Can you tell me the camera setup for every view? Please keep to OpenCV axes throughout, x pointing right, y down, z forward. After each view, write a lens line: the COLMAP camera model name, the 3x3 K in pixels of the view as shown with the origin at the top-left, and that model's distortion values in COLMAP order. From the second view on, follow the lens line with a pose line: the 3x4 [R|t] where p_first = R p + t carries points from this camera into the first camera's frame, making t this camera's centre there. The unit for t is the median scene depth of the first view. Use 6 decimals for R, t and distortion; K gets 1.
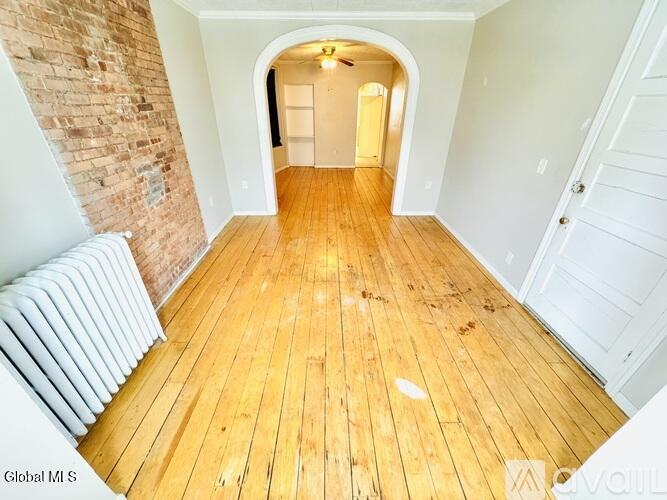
lens RADIAL K [[267.0, 0, 334.5], [0, 267.0, 251.0], [0, 0, 1]] dist [-0.003069, 0.000278]
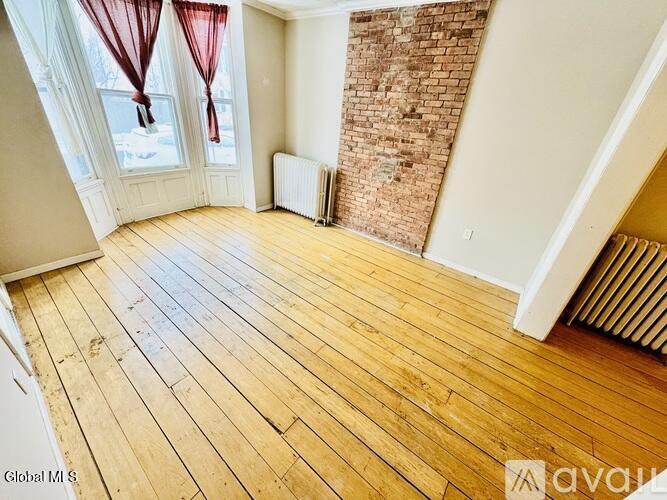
lens RADIAL K [[267.0, 0, 334.0], [0, 267.0, 250.9], [0, 0, 1]] dist [-0.003069, 0.000278]
pose [[-0.635493, 0.312414, -0.706078, 0.686094], [-0.439622, 0.605364, 0.663526, -0.870668], [0.634729, 0.732074, -0.247360, 1.625090]]
